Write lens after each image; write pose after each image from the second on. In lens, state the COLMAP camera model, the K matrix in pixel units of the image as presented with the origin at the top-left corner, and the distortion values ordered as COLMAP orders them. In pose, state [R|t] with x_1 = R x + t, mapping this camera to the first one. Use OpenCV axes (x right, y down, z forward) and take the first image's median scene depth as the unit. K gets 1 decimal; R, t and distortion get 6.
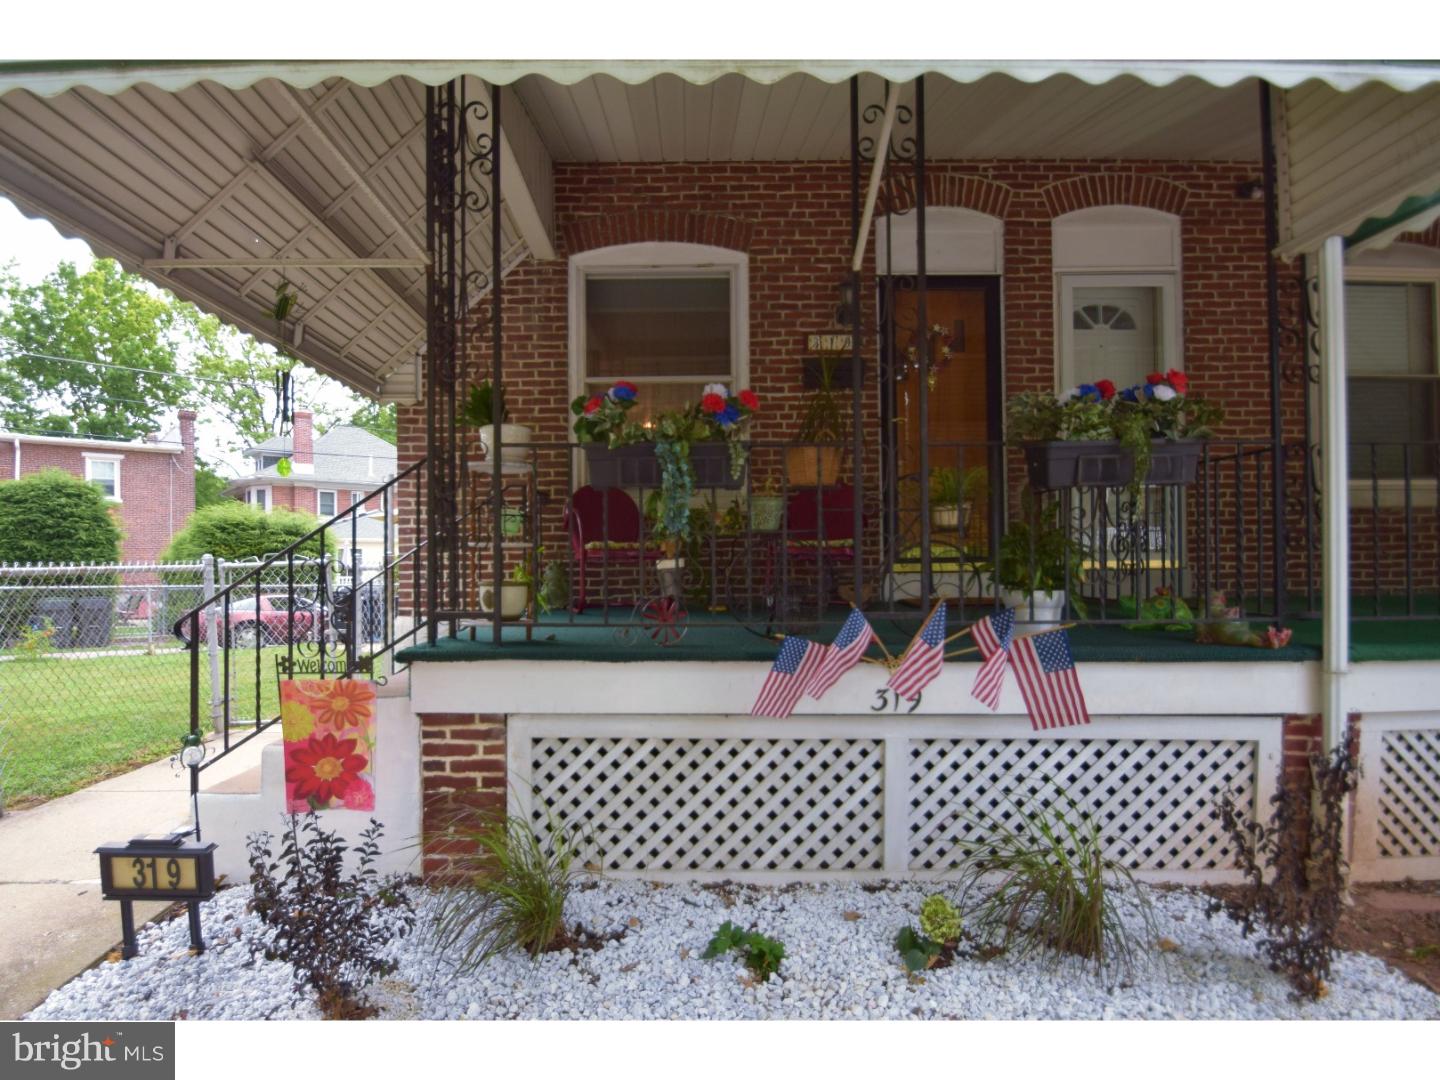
lens RADIAL K [[778.4, 0, 720.0], [0, 778.4, 540.0], [0, 0, 1]] dist [0.003964, -0.022848]
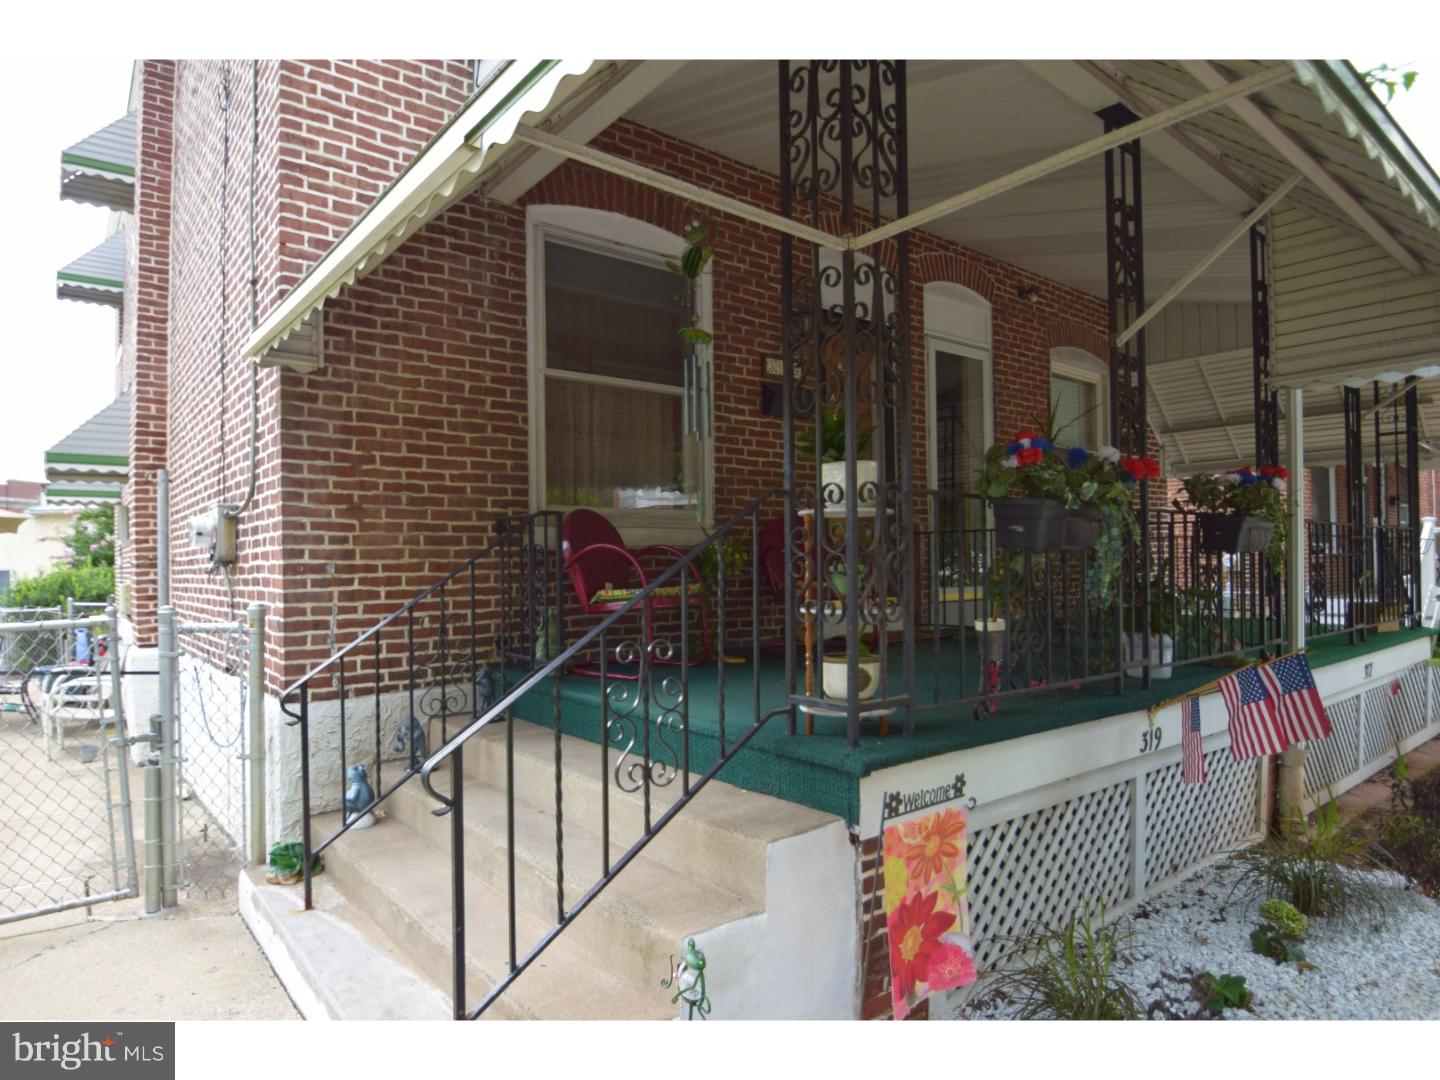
lens RADIAL K [[862.3, 0, 684.9], [0, 862.3, 534.6], [0, 0, 1]] dist [-0.002611, -0.000499]
pose [[0.782038, 0.021020, 0.622876, -0.600547], [-0.015363, 0.999778, -0.014451, -0.034976], [-0.623042, 0.001732, 0.782187, 0.255145]]
